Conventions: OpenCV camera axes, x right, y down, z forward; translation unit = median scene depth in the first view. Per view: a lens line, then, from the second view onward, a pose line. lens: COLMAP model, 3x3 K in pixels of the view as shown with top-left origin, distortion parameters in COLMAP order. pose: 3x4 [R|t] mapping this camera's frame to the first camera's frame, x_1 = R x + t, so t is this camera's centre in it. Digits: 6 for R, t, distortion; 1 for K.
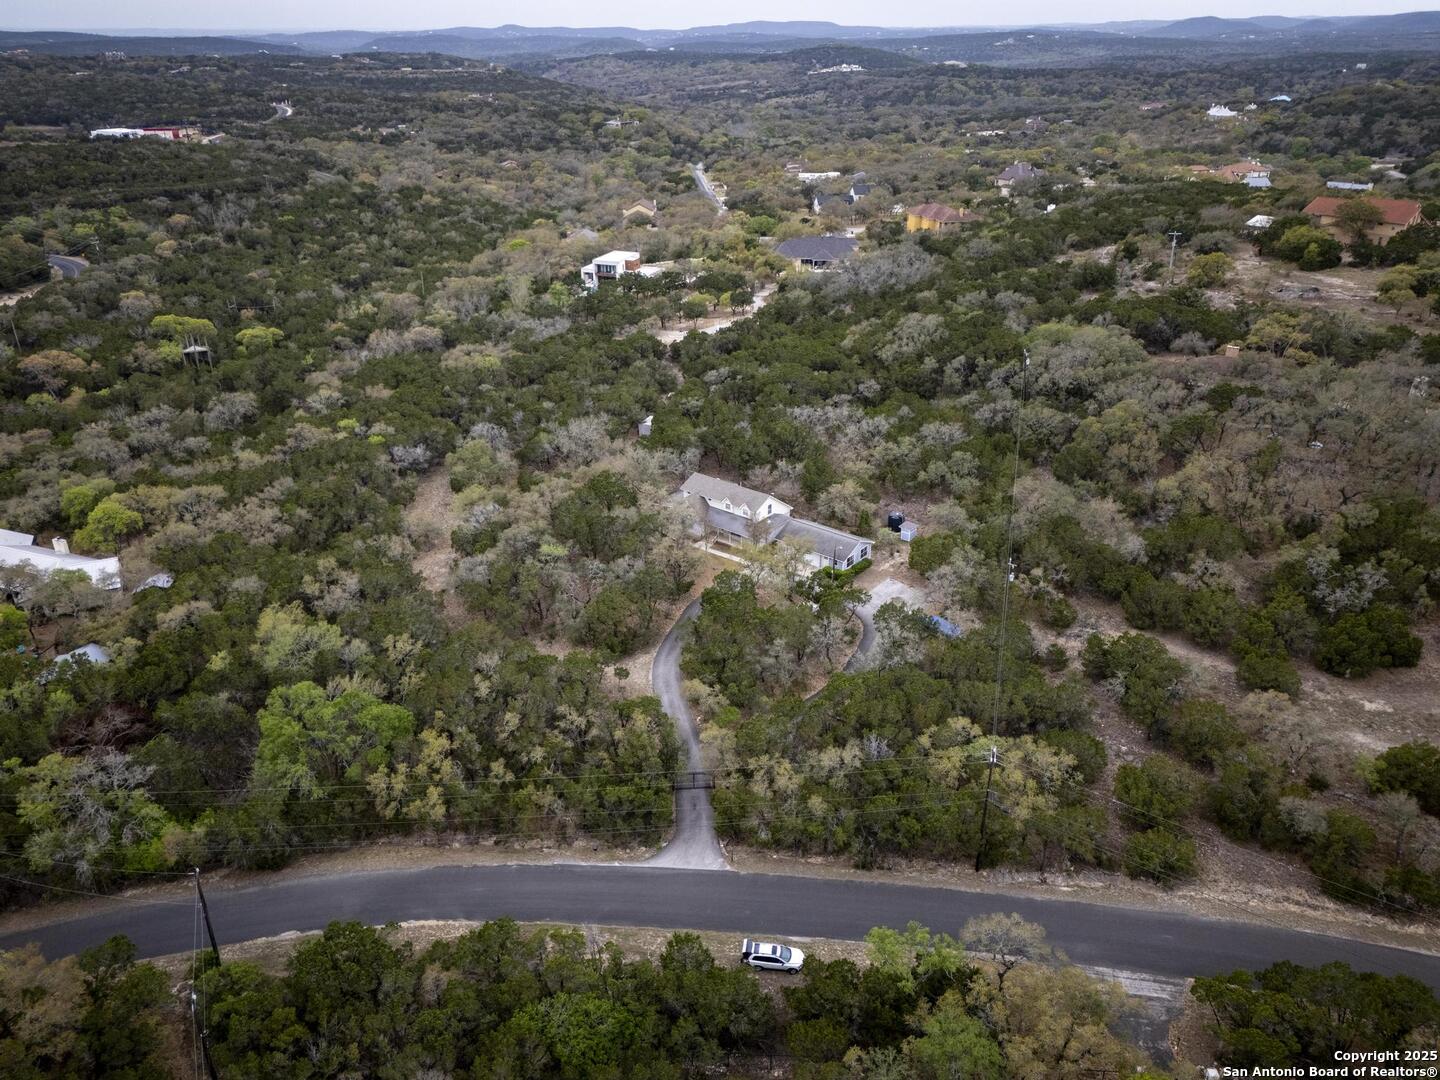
lens RADIAL K [[1054.5, 0, 720.0], [0, 1054.5, 540.0], [0, 0, 1]] dist [0.065917, -0.047702]
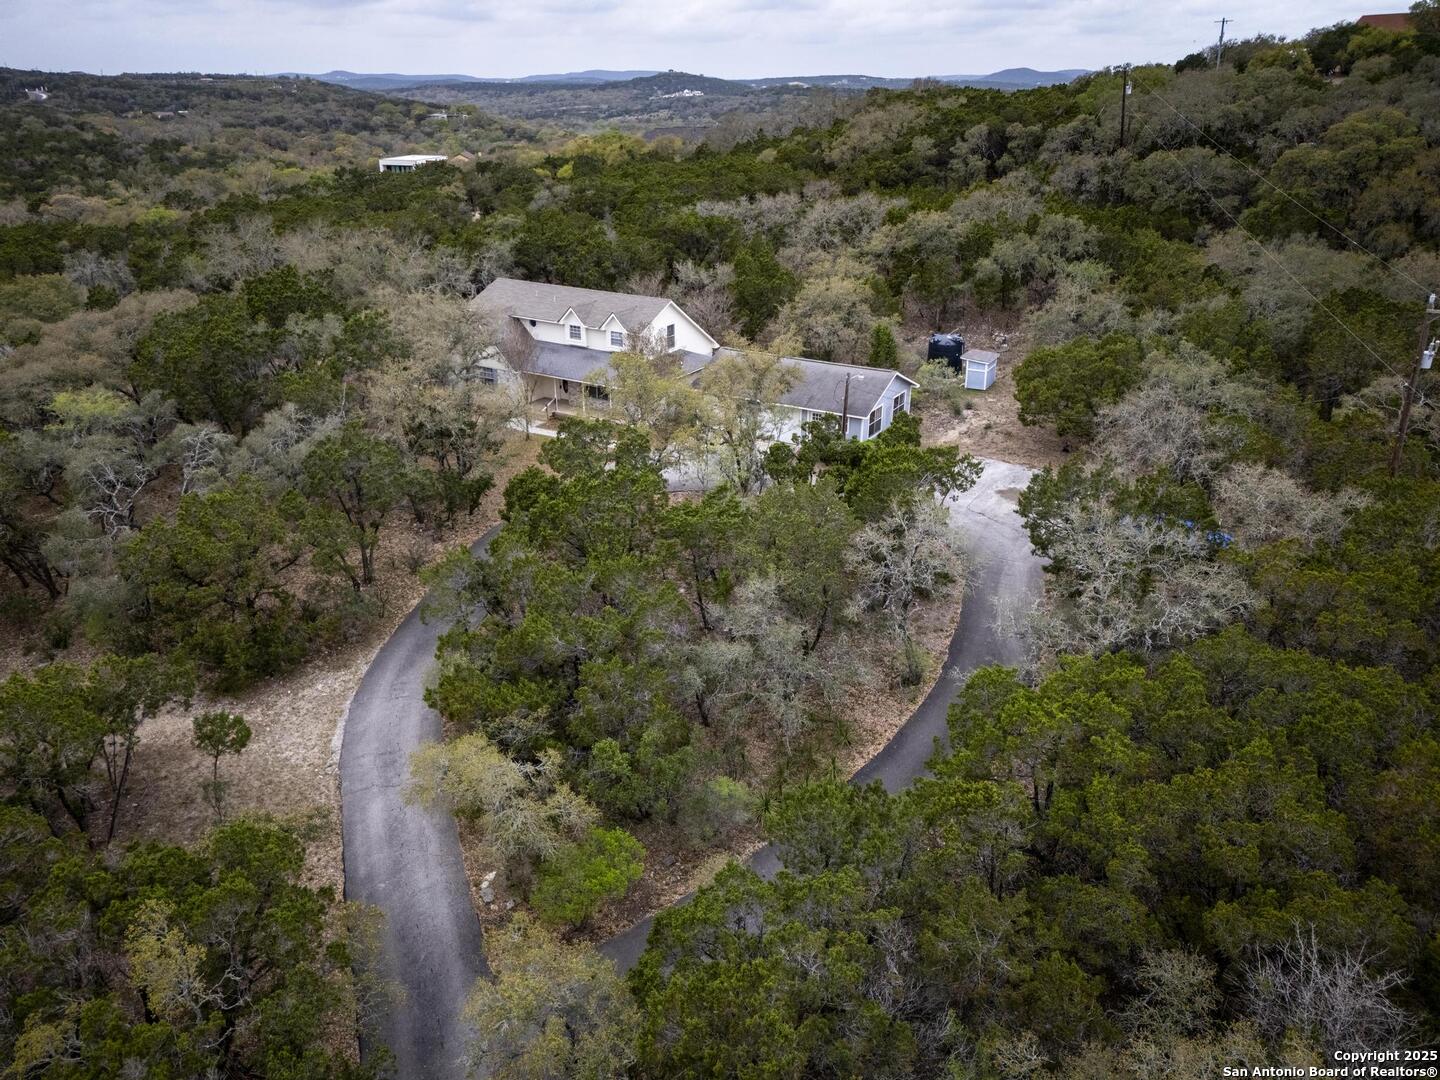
lens RADIAL K [[1054.5, 0, 720.0], [0, 1054.5, 540.0], [0, 0, 1]] dist [0.065917, -0.047702]
pose [[0.990427, -0.051426, 0.128102, 0.005871], [0.056779, 0.997645, -0.038489, 0.068302], [-0.125821, 0.045394, 0.991014, 0.512125]]
